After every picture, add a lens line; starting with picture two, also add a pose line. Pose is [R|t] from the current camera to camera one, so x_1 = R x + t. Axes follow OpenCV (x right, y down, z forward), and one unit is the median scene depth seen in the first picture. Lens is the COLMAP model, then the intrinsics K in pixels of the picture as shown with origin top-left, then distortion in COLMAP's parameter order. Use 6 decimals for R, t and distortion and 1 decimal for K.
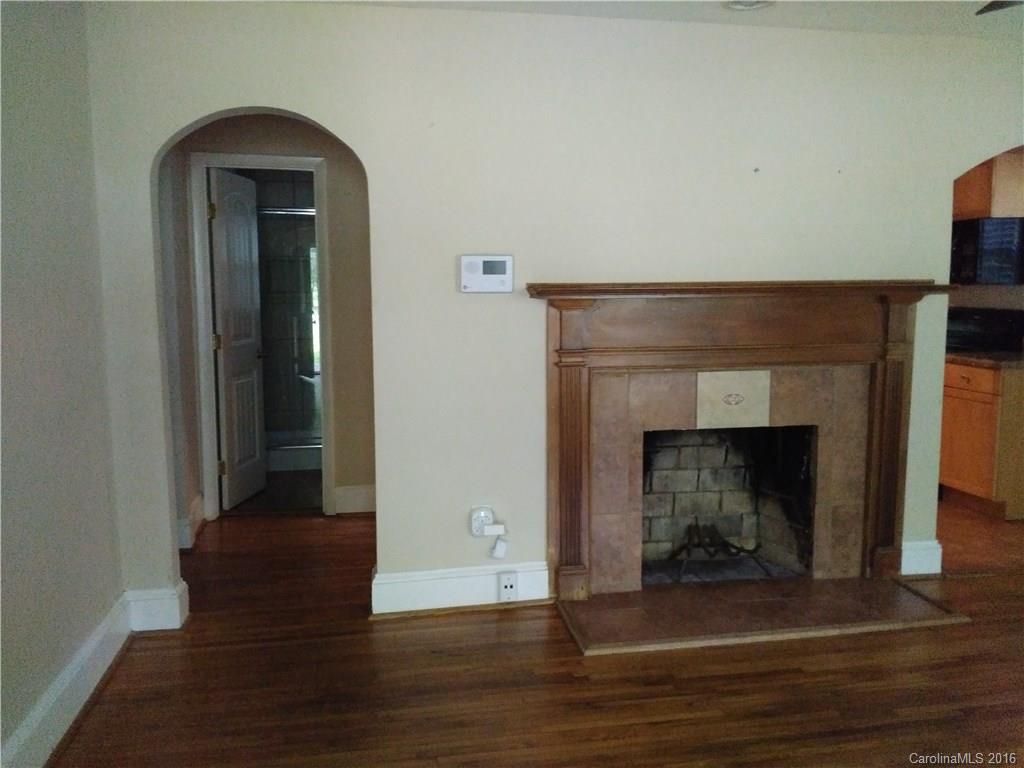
lens RADIAL K [[847.7, 0, 512.0], [0, 847.7, 384.0], [0, 0, 1]] dist [0.117682, -0.229240]
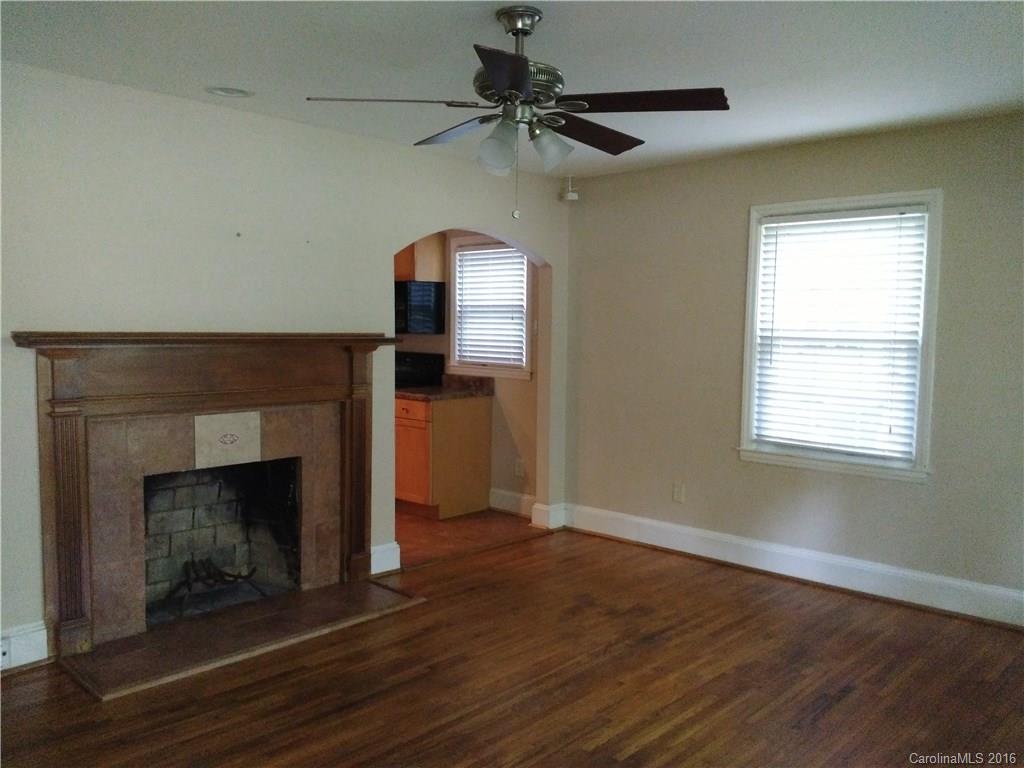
lens RADIAL K [[847.7, 0, 512.0], [0, 847.7, 384.0], [0, 0, 1]] dist [0.117682, -0.229240]
pose [[0.802401, -0.025698, 0.596232, -0.100949], [0.050636, 0.998401, -0.025114, -0.006416], [-0.594634, 0.050342, 0.802419, -0.100250]]
